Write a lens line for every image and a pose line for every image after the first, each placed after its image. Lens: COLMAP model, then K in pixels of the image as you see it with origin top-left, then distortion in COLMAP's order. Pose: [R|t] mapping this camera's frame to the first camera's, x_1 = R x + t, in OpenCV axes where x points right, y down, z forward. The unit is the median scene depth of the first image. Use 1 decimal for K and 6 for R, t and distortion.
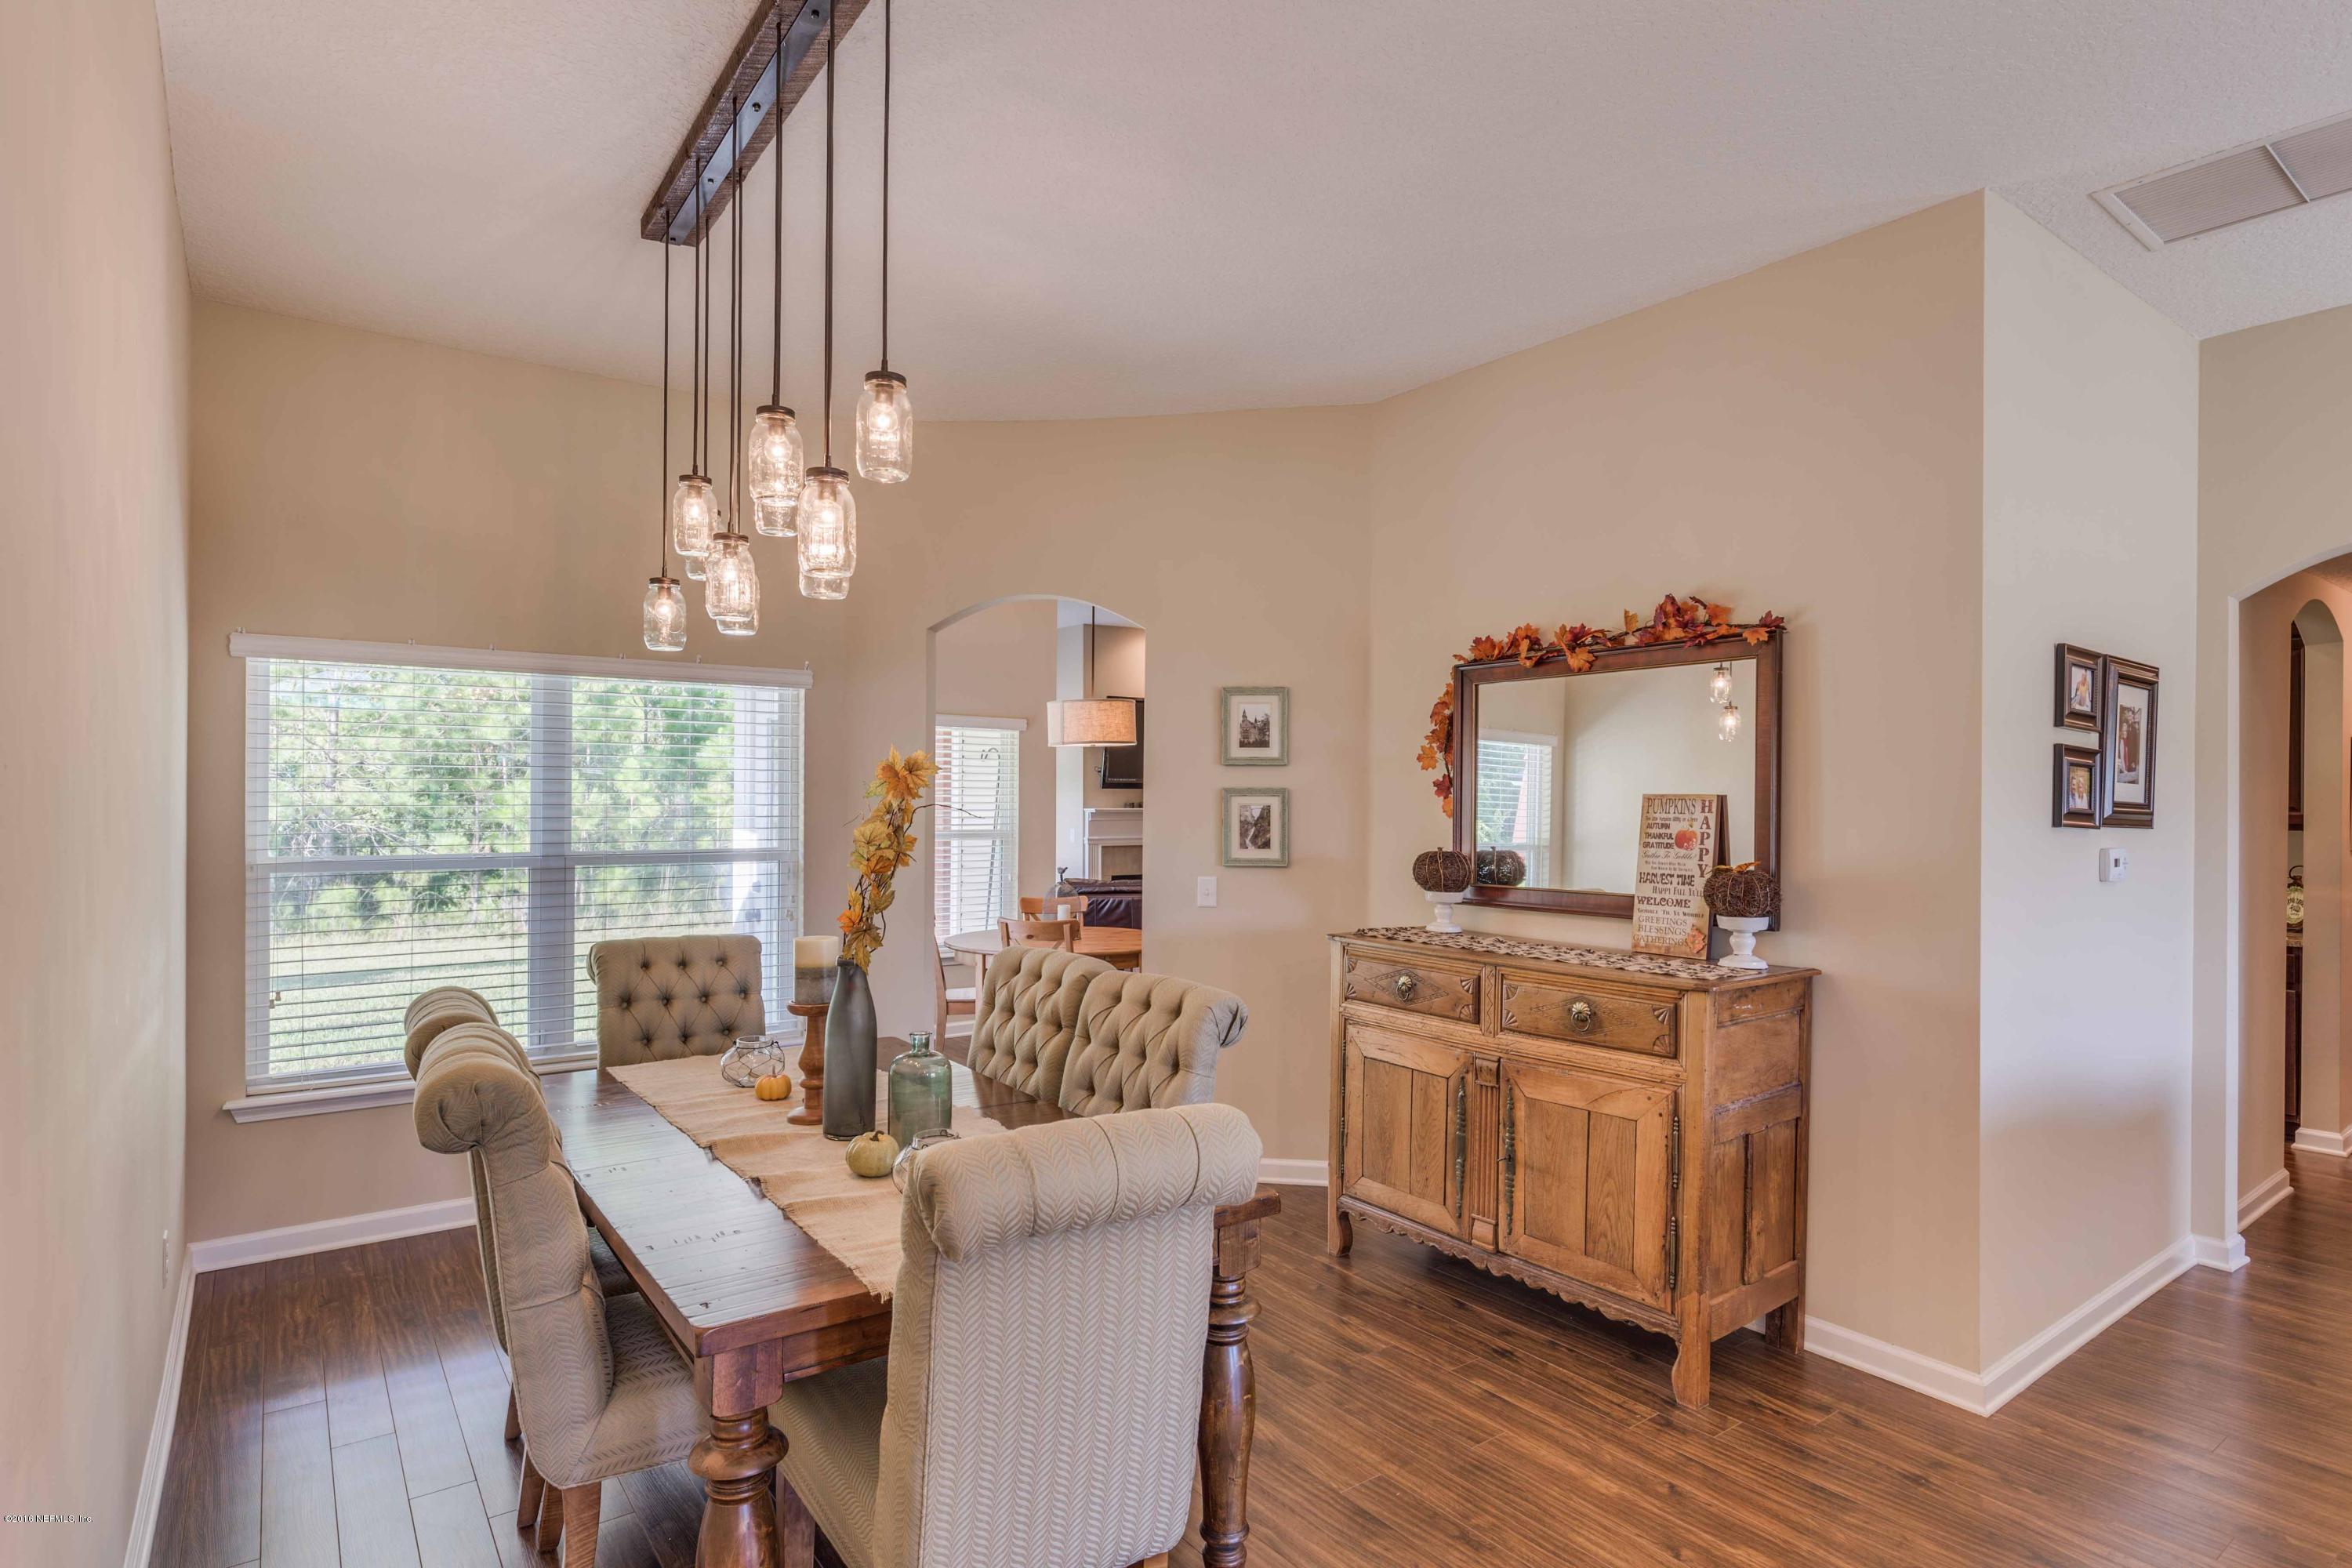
lens RADIAL K [[1226.7, 0, 1176.0], [0, 1226.7, 784.0], [0, 0, 1]] dist [-0.001218, -0.000026]
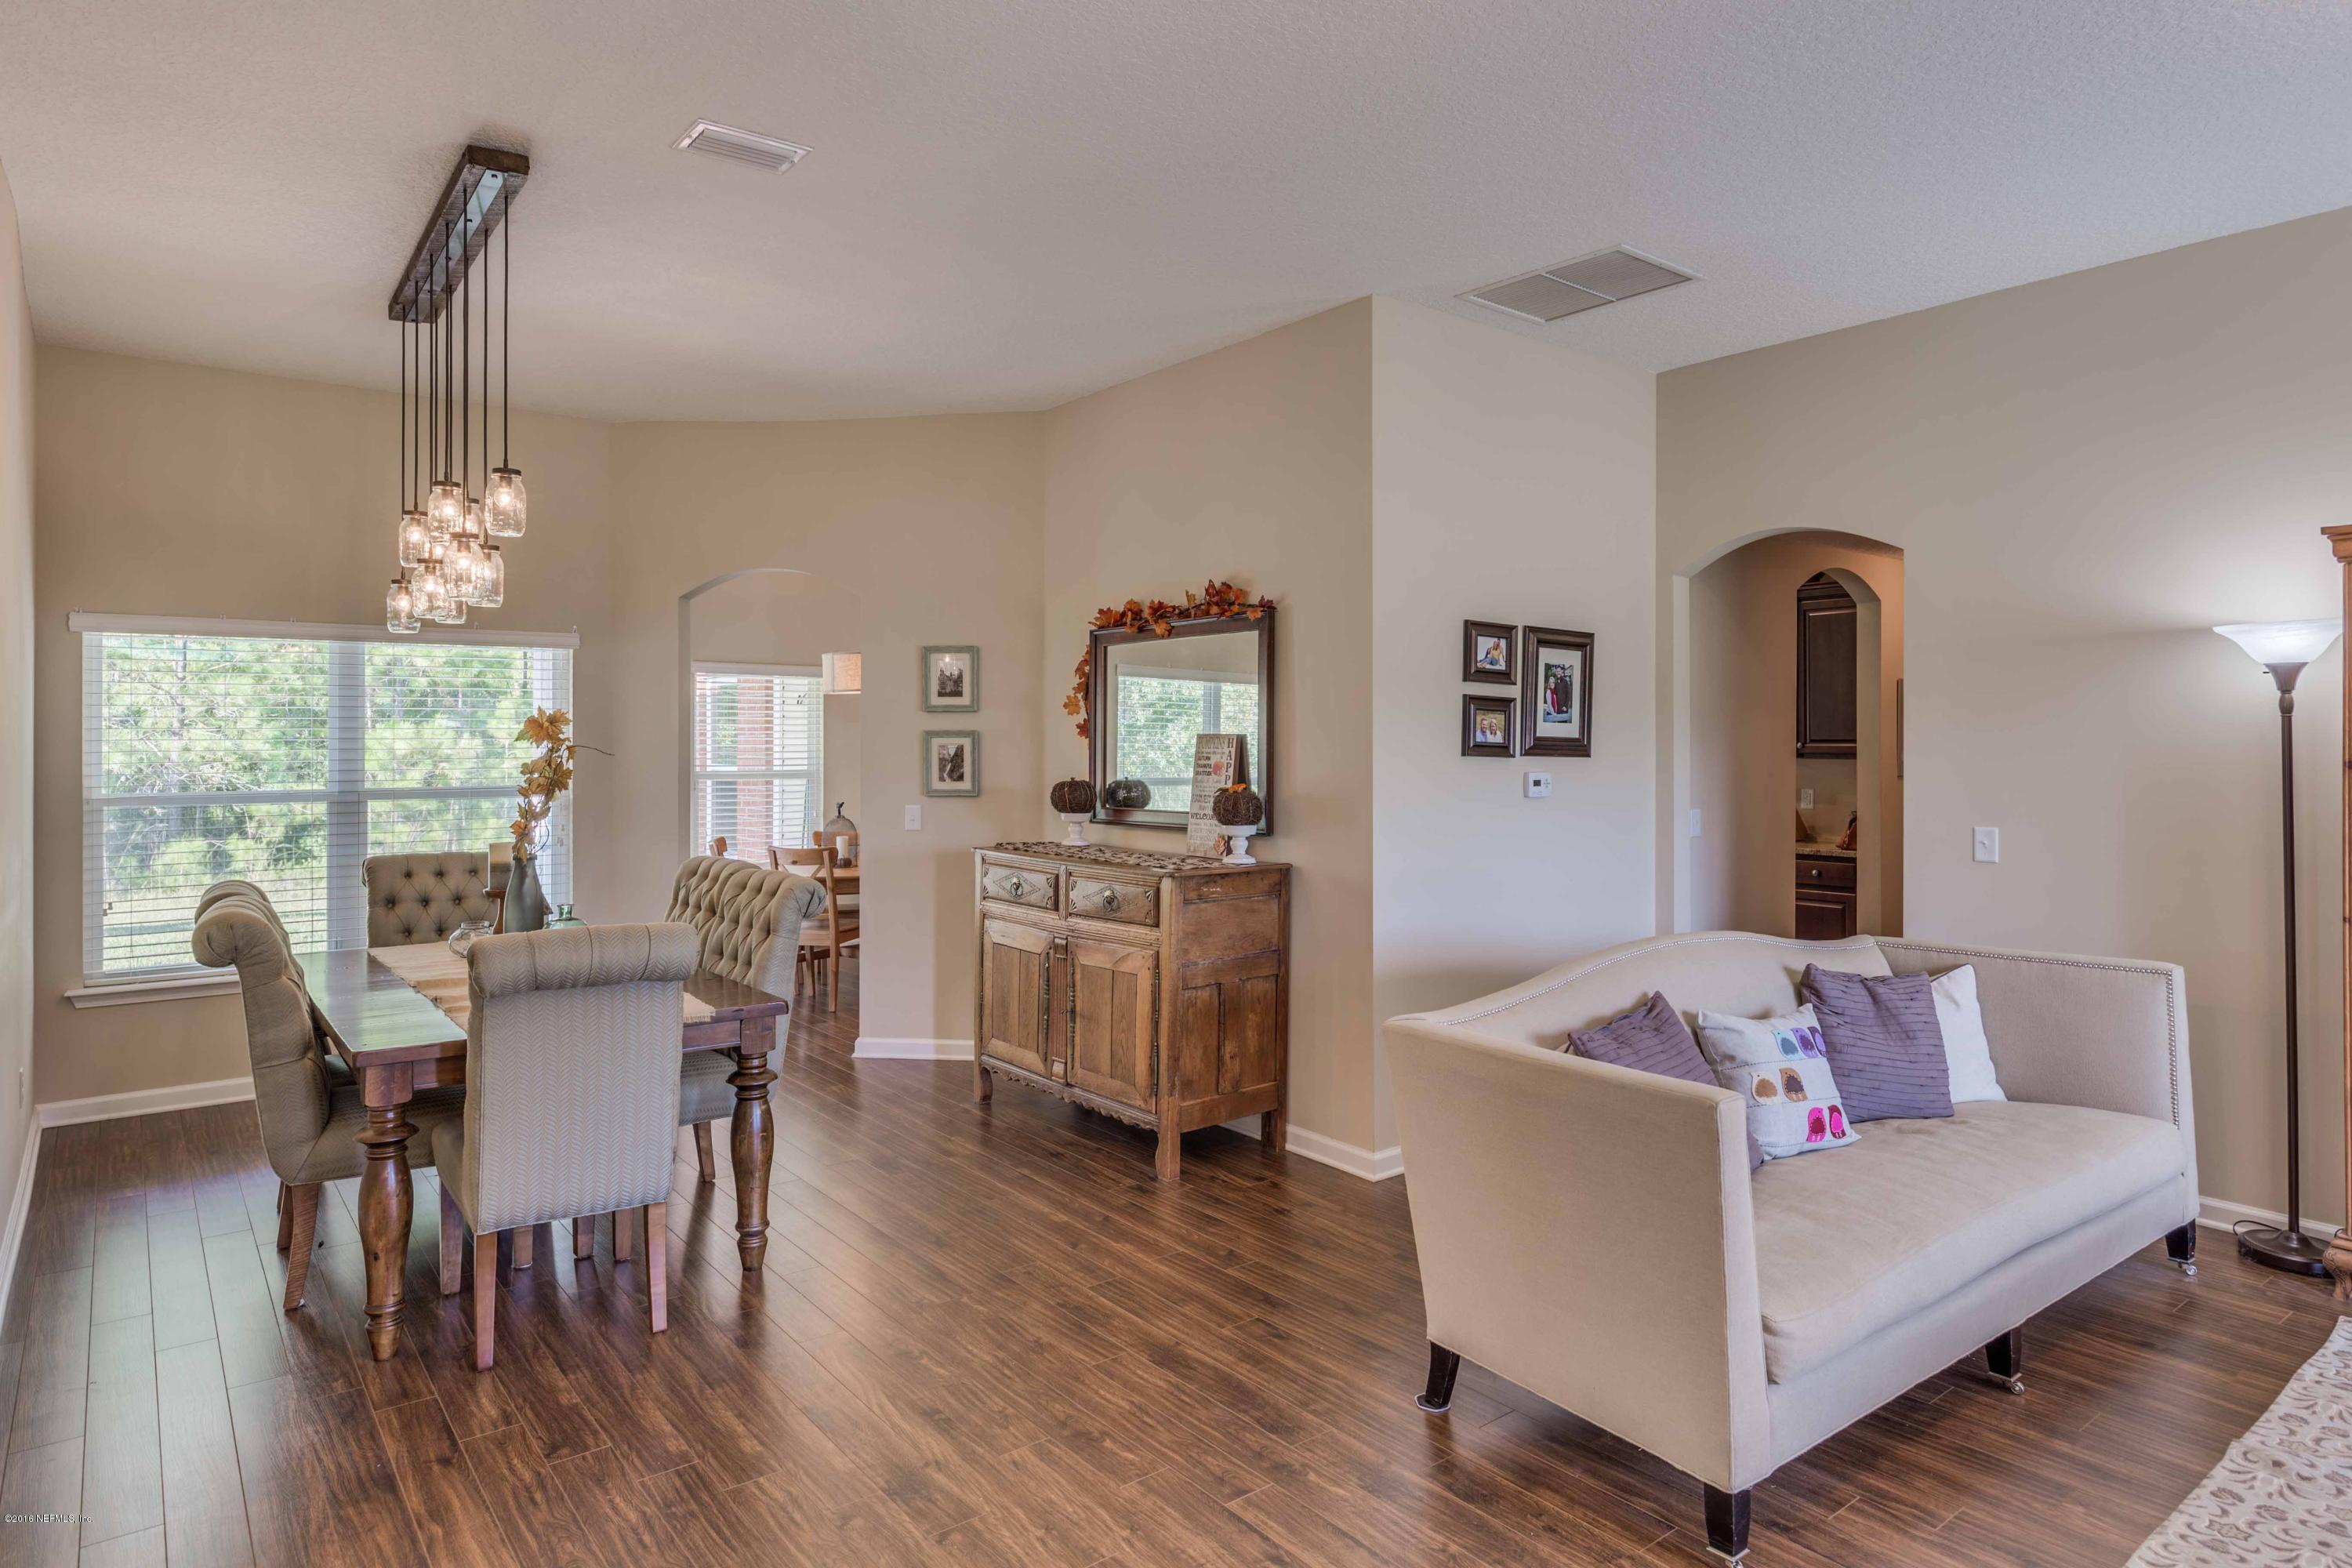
lens RADIAL K [[1349.4, 0, 1181.3], [0, 1349.4, 717.6], [0, 0, 1]] dist [0.007022, -0.000317]
pose [[0.999490, -0.007516, 0.031047, 0.329722], [0.007633, 0.999964, -0.003639, -0.003835], [-0.031019, 0.003874, 0.999511, -0.431406]]
